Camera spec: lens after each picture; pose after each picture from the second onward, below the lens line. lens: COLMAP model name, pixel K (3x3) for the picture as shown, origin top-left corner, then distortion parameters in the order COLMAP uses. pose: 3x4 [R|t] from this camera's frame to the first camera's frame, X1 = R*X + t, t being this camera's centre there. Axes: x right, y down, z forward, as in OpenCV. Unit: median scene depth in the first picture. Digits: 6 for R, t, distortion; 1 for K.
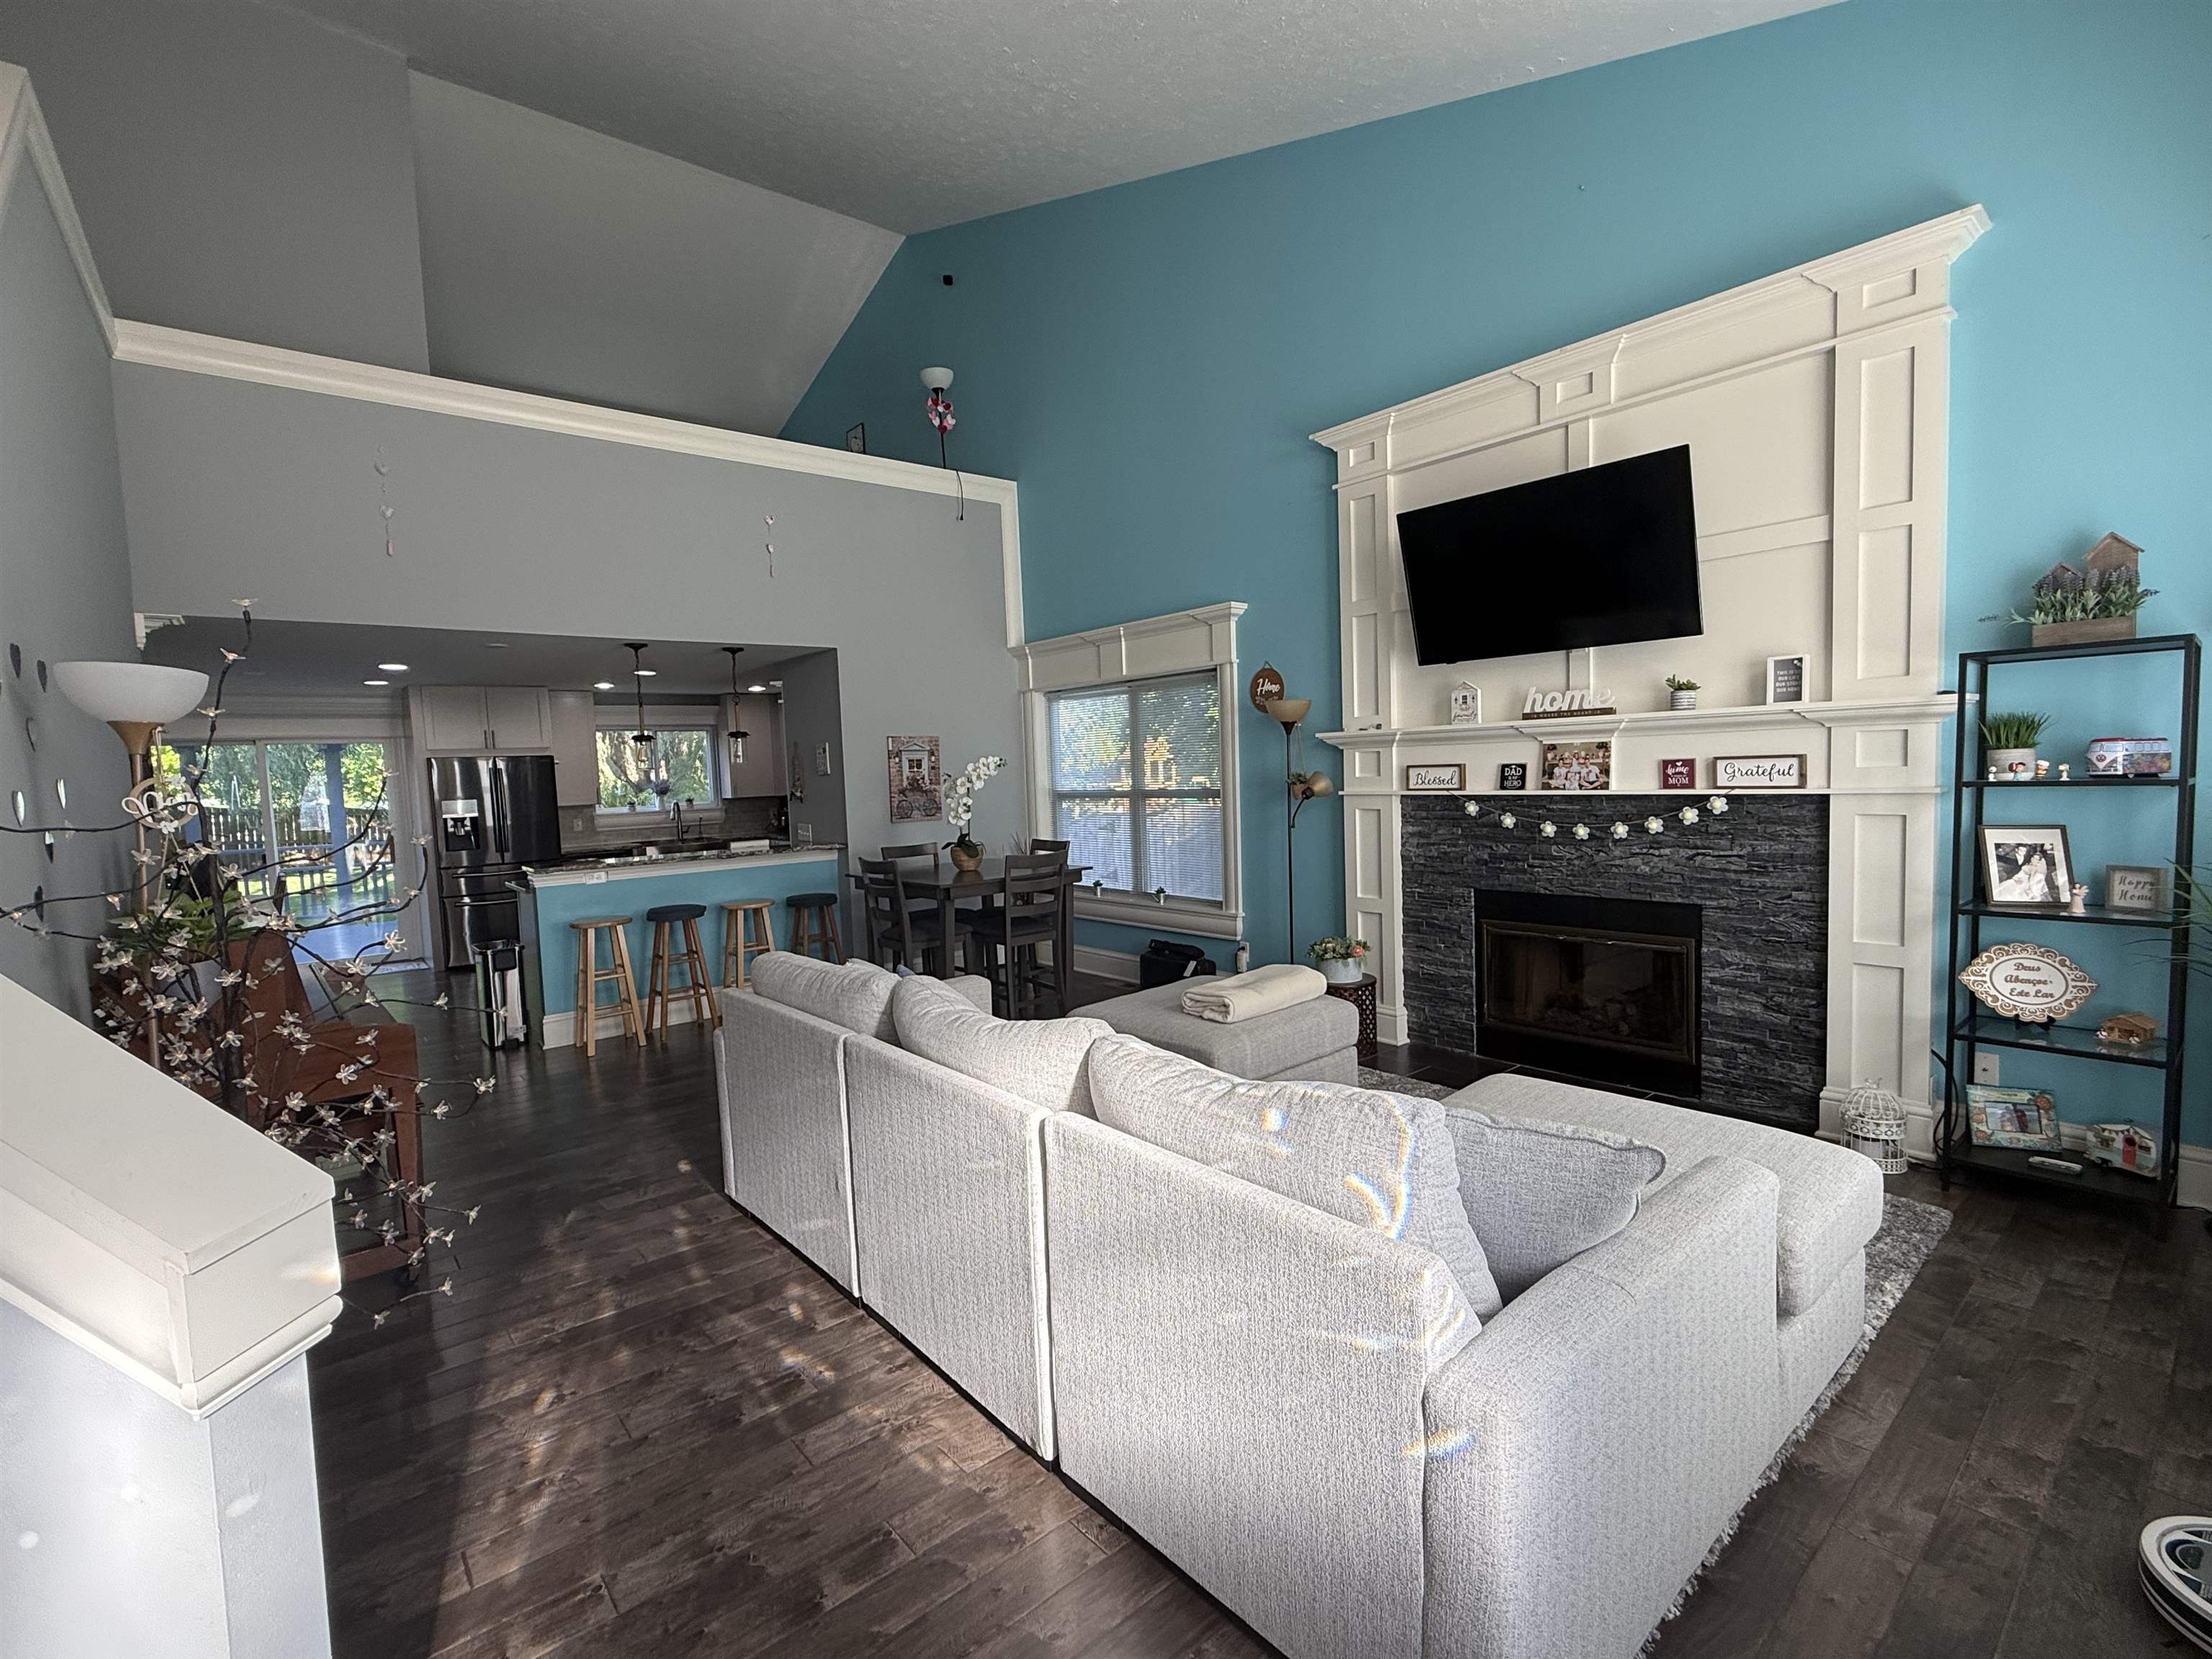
lens RADIAL K [[998.8, 0, 1106.0], [0, 998.8, 829.5], [0, 0, 1]] dist [0.002537, 0.000749]
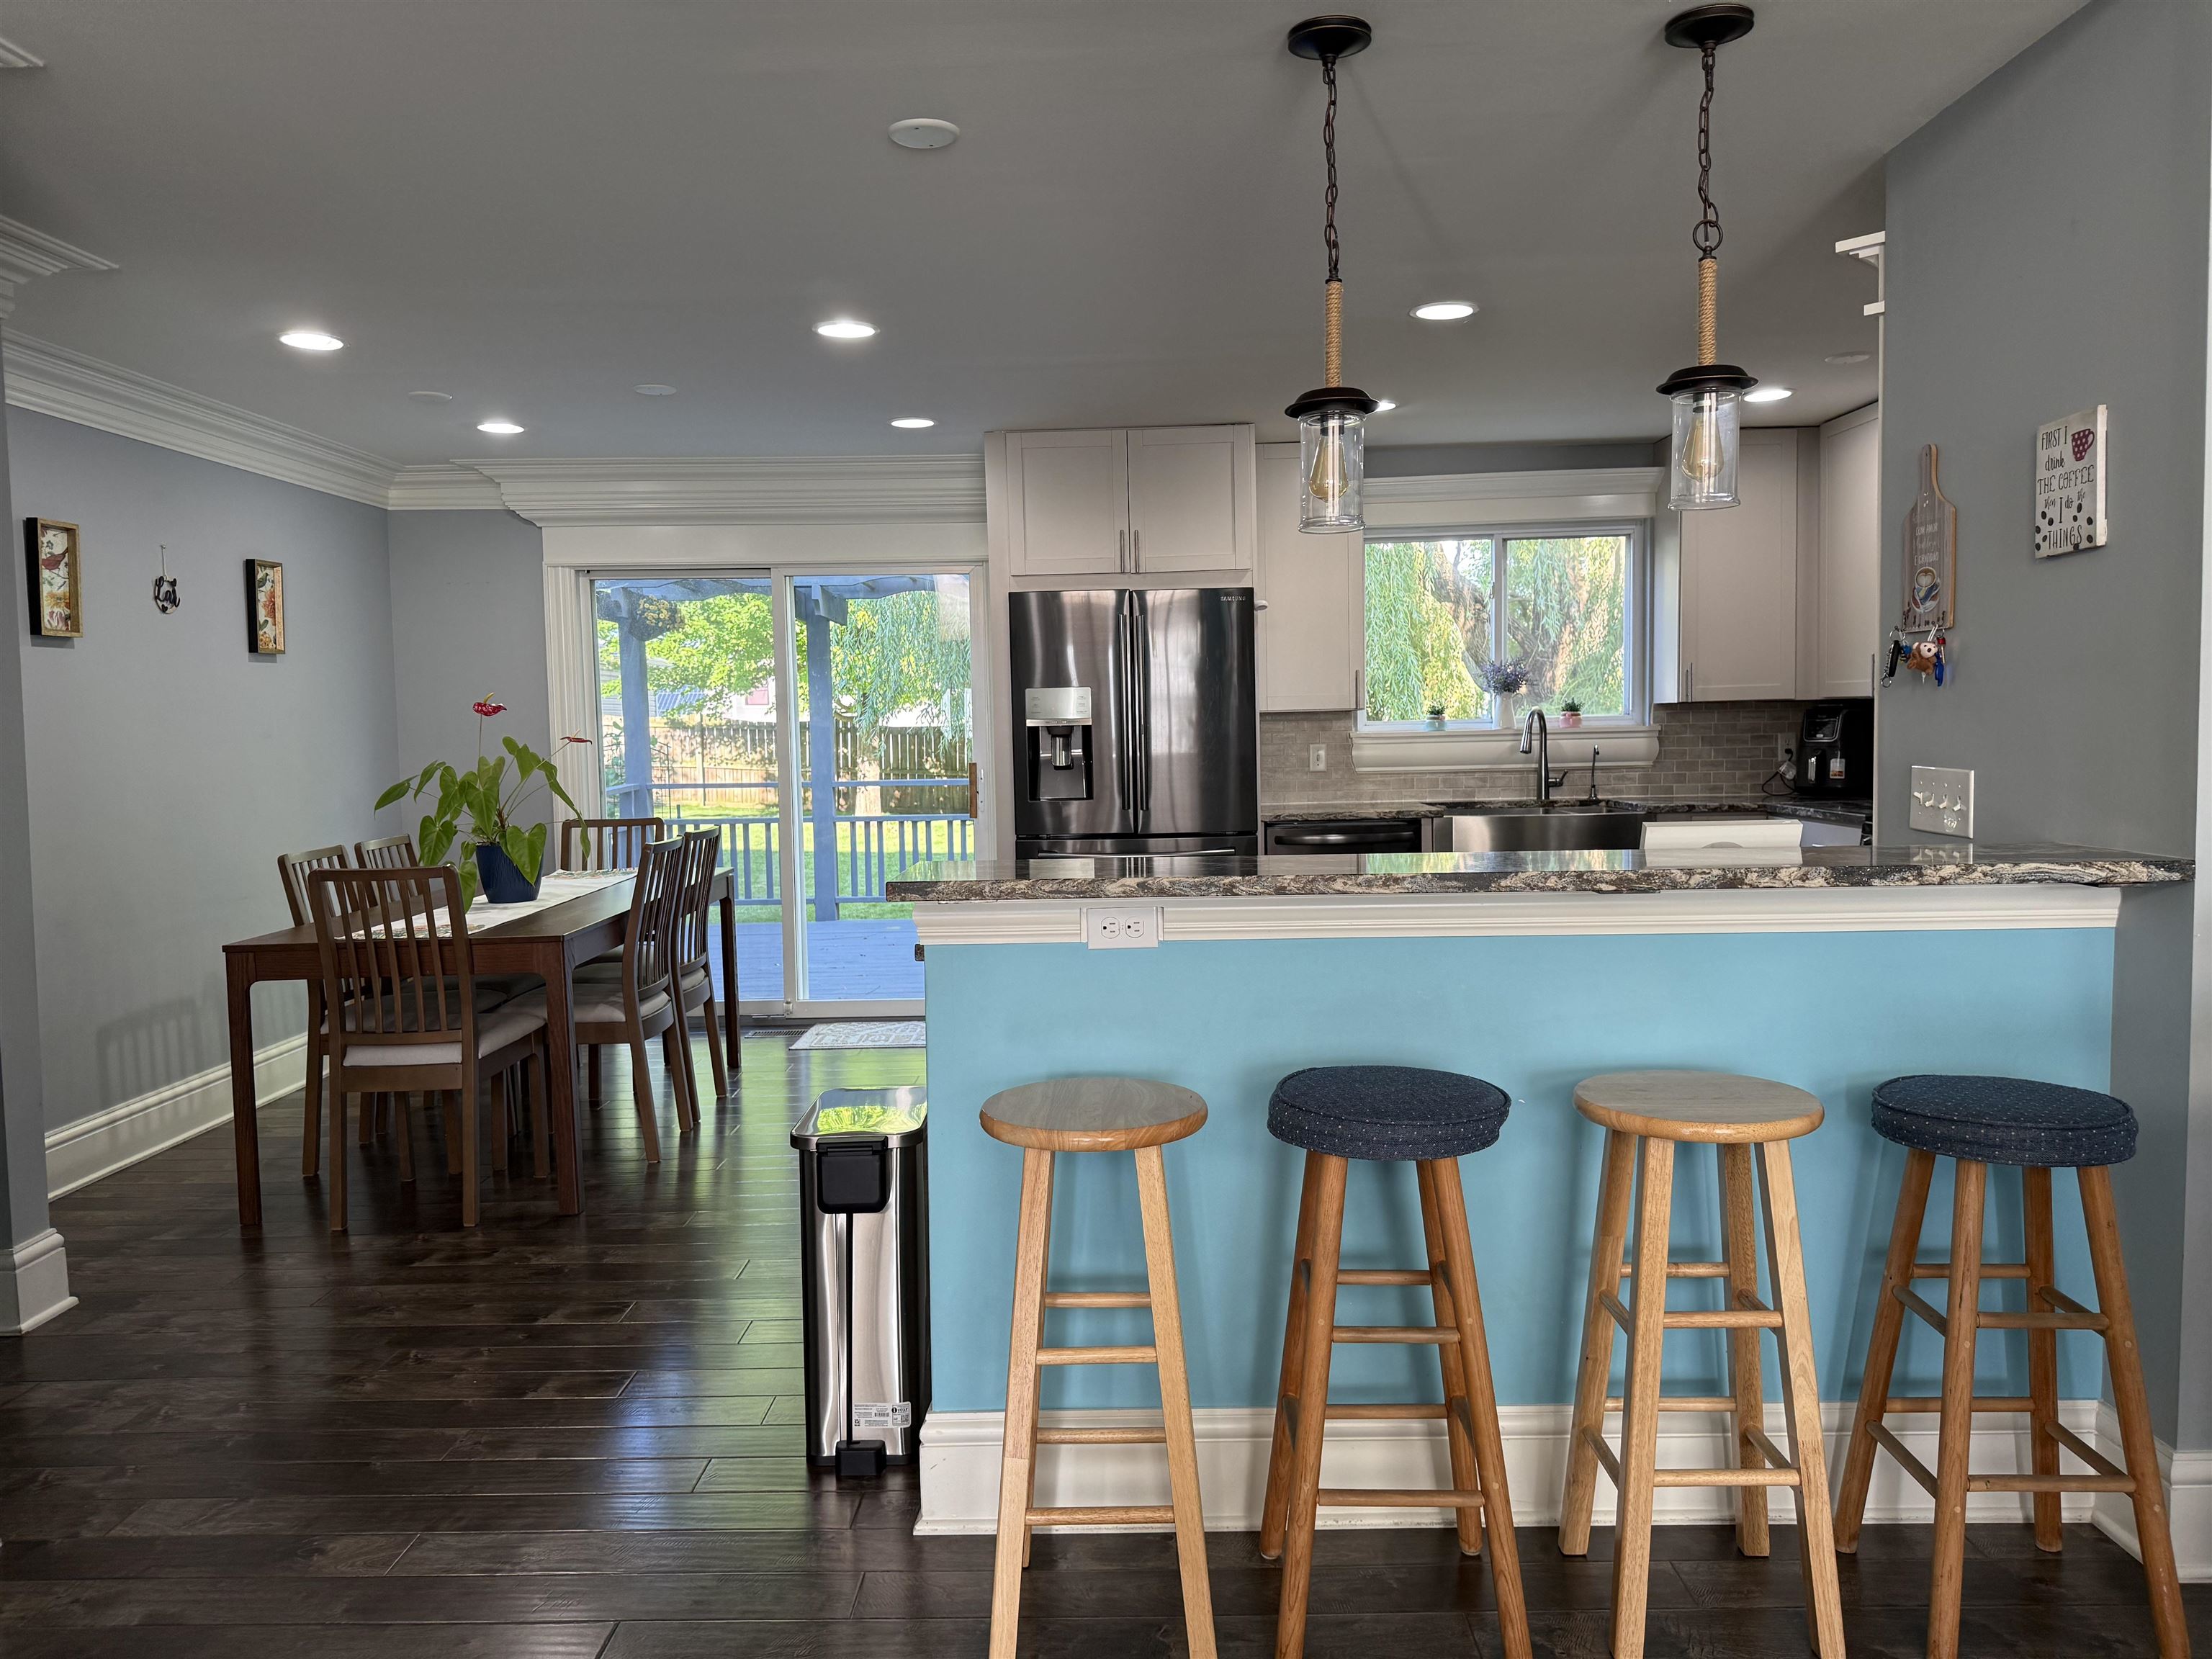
lens RADIAL K [[1542.2, 0, 1106.0], [0, 1542.2, 829.5], [0, 0, 1]] dist [-0.002121, -0.002167]
pose [[0.752126, 0.066848, -0.655620, -0.179932], [-0.050751, 0.997763, 0.043511, 0.003076], [0.657062, 0.000547, 0.753836, 0.497863]]
